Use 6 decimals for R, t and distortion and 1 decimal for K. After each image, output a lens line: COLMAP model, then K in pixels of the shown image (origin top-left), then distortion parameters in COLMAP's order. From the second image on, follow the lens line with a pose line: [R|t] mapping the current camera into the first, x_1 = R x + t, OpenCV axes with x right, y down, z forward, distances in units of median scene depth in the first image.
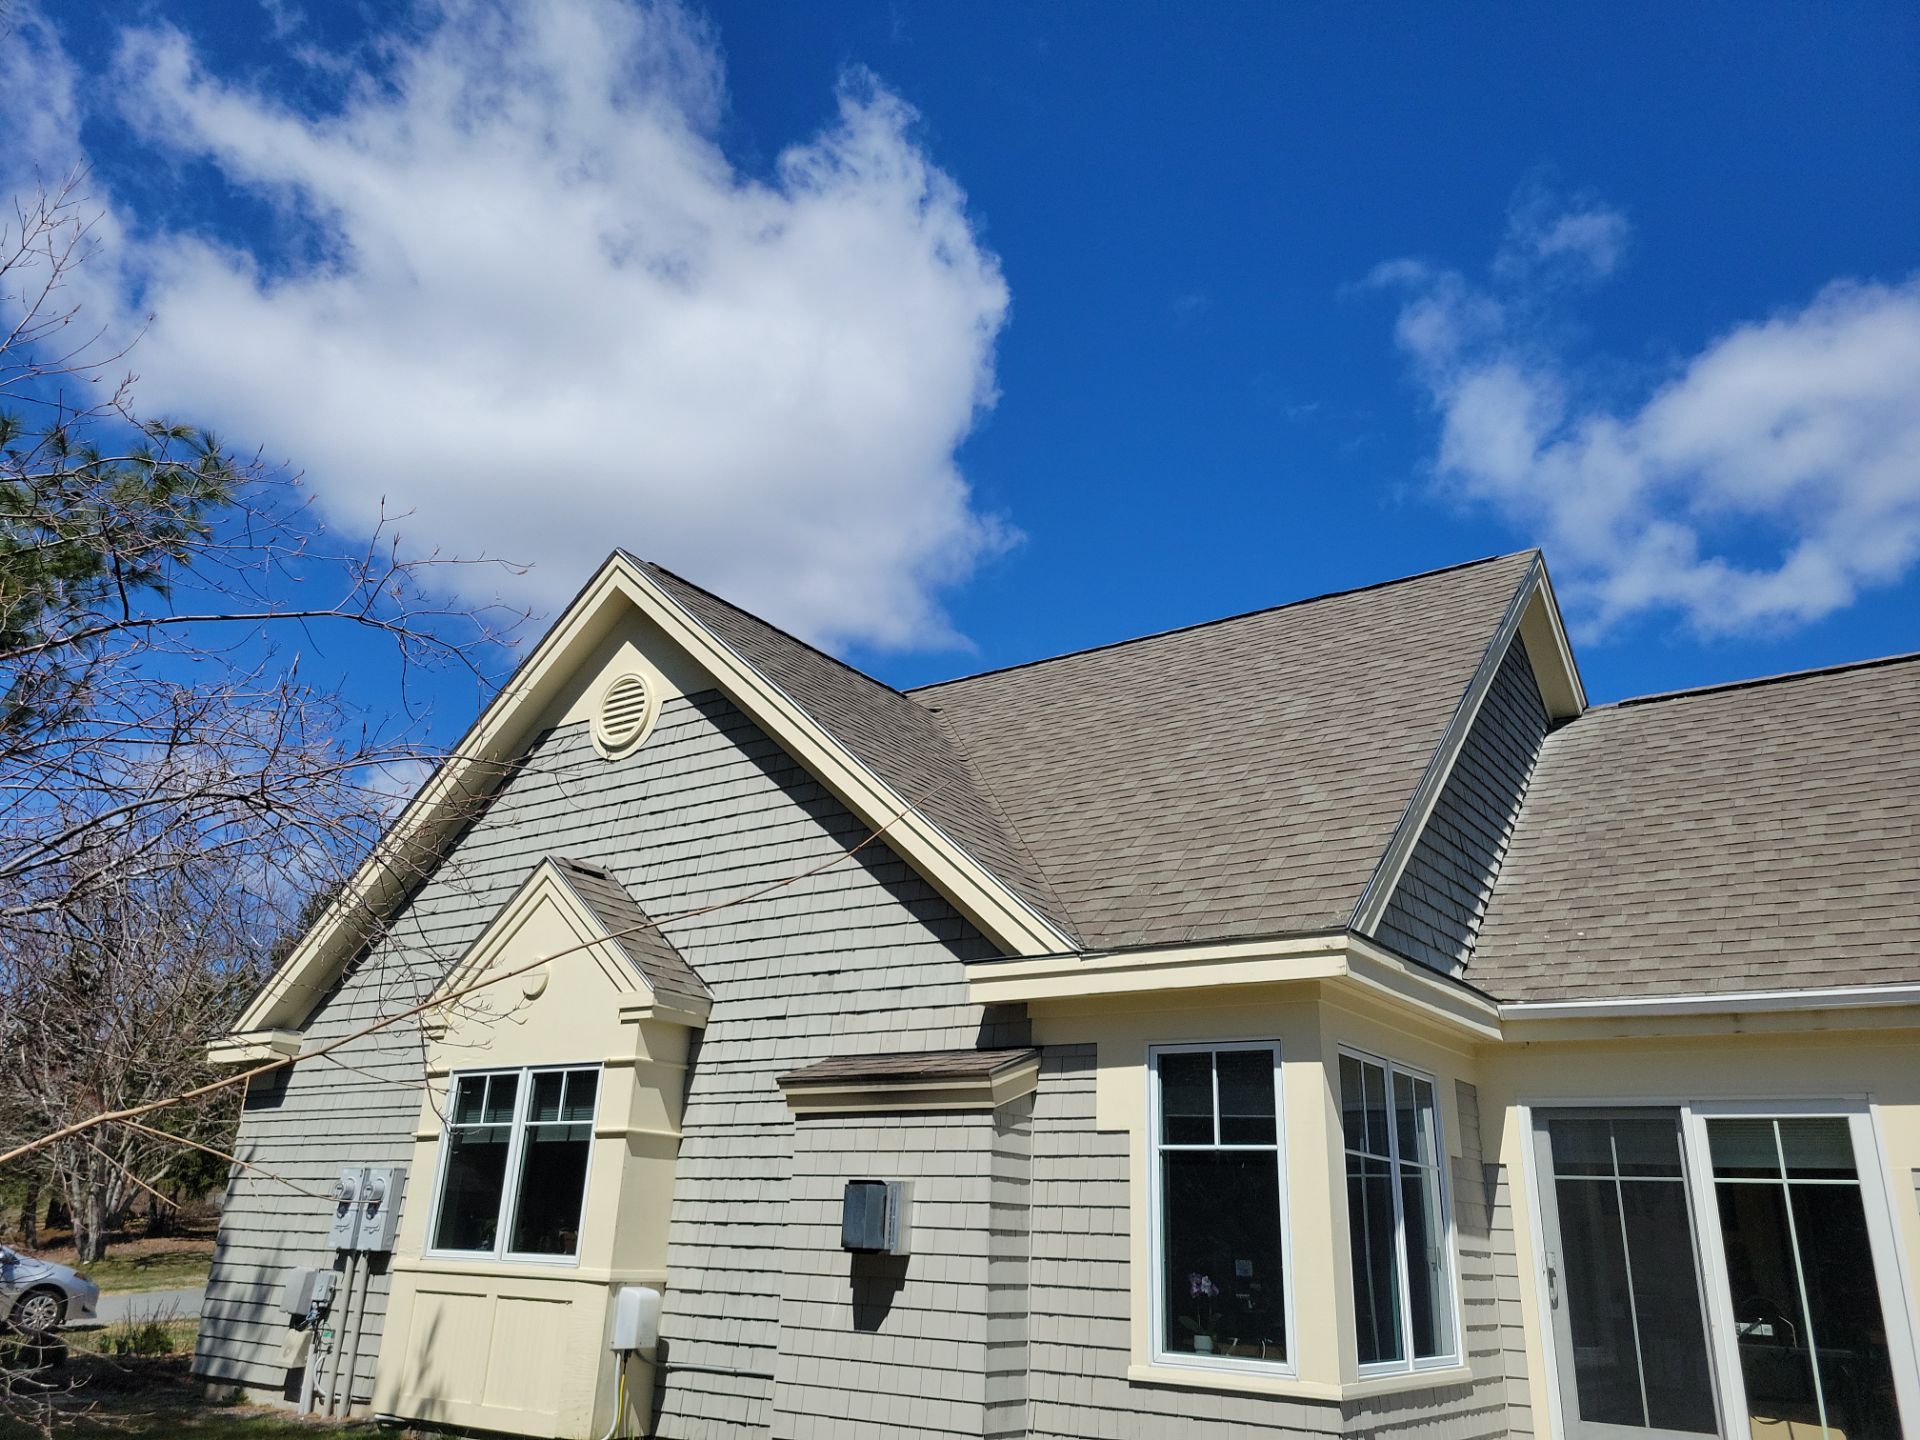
lens RADIAL K [[1423.8, 0, 949.4], [0, 1423.8, 692.5], [0, 0, 1]] dist [0.047956, -0.033608]
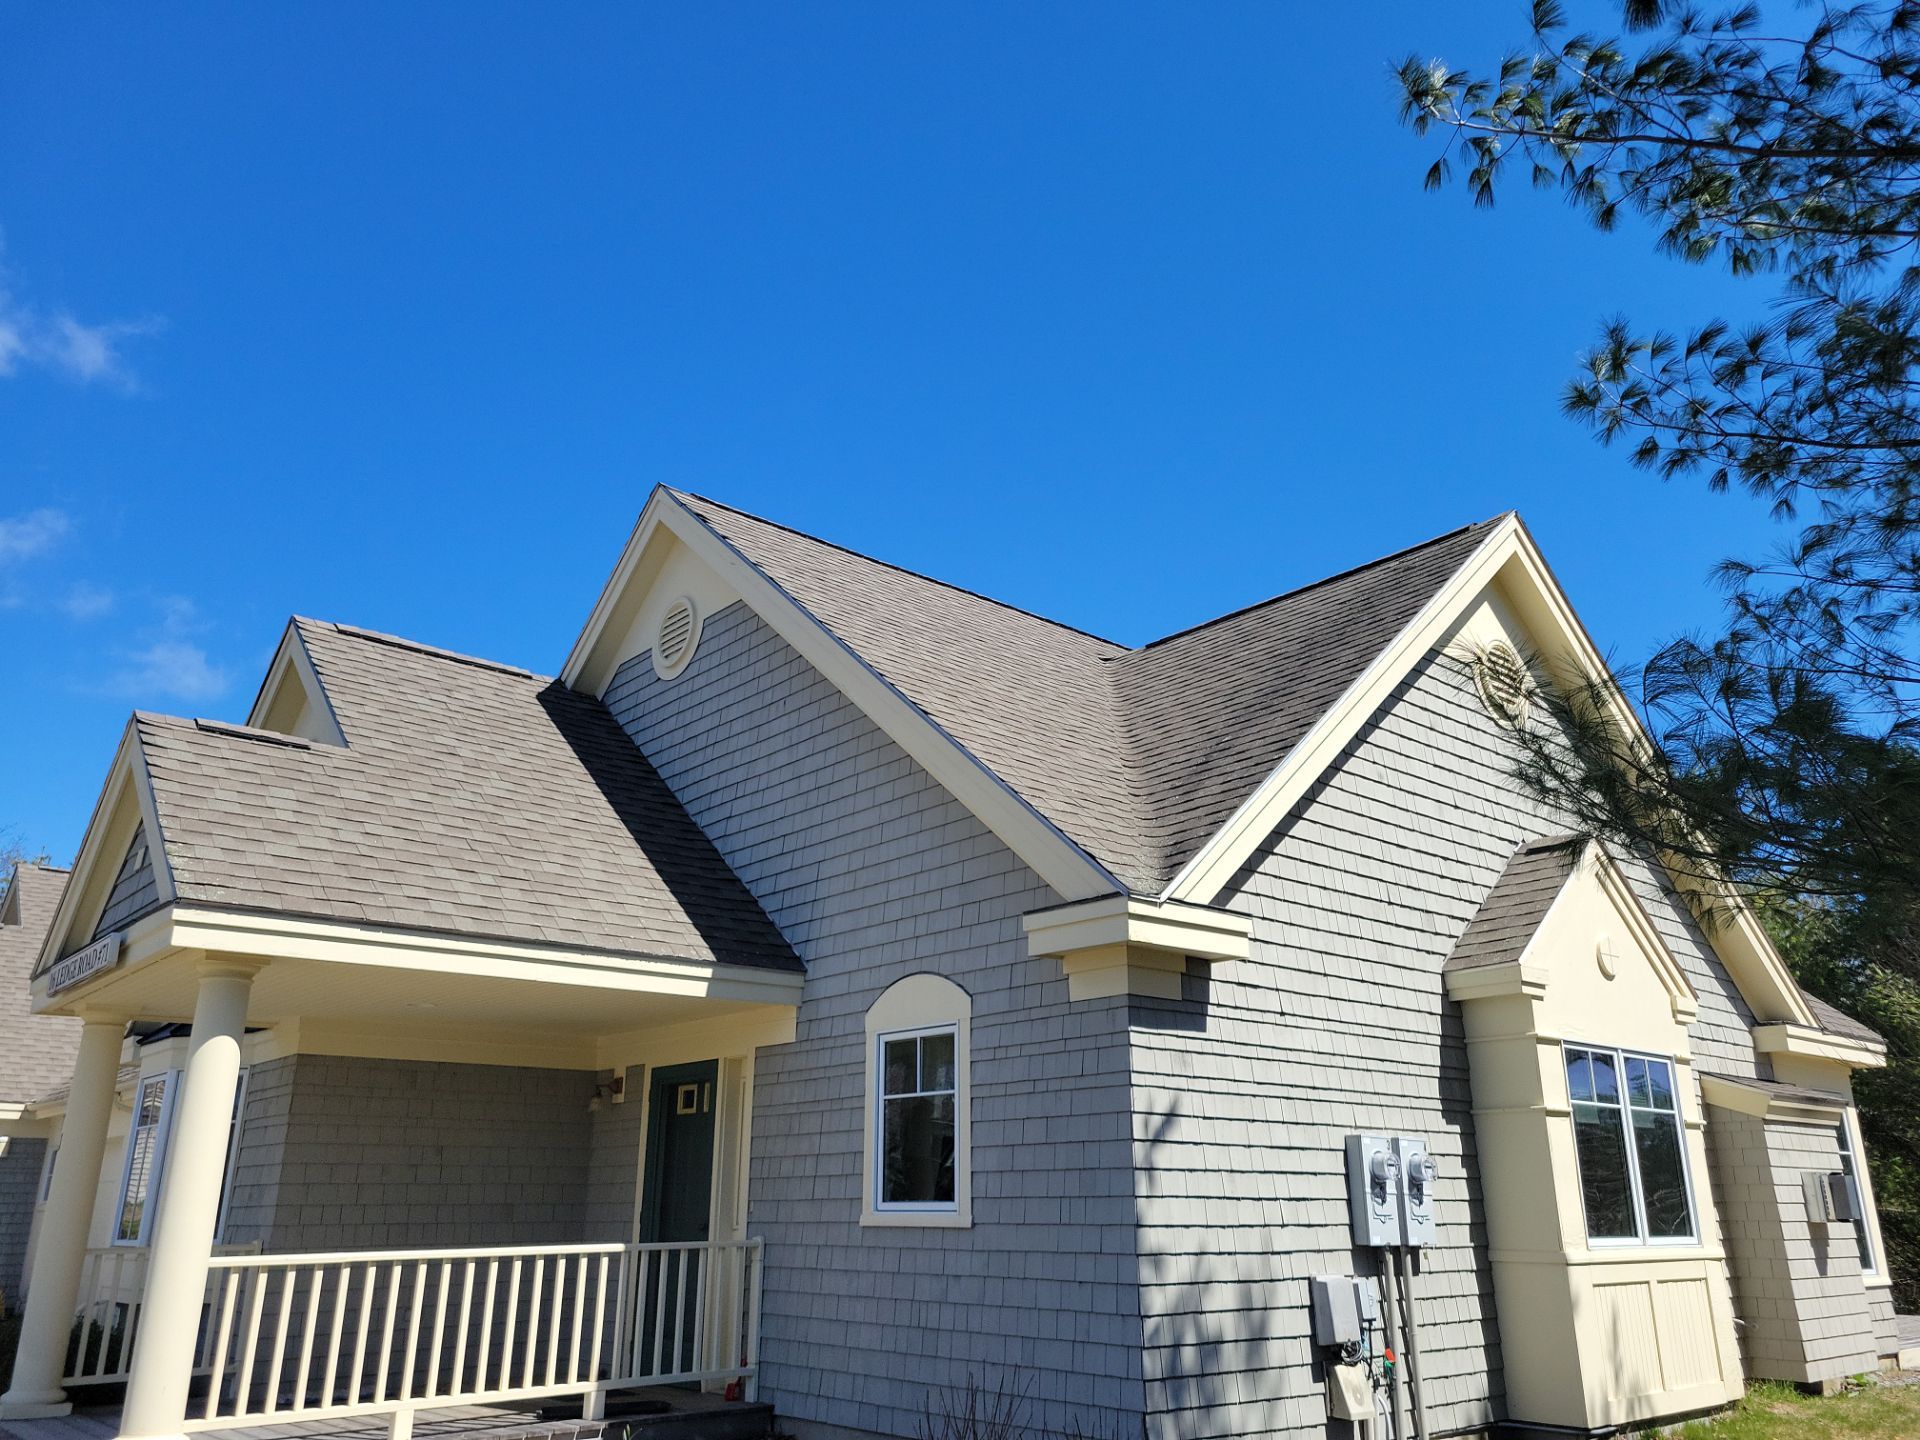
lens RADIAL K [[1430.6, 0, 960.0], [0, 1430.6, 720.0], [0, 0, 1]] dist [0.066204, -0.049515]
pose [[0.233676, 0.270154, 0.934030, -1.500834], [-0.344225, 0.921396, -0.180381, 0.420599], [-0.909343, -0.279366, 0.308302, 1.267054]]
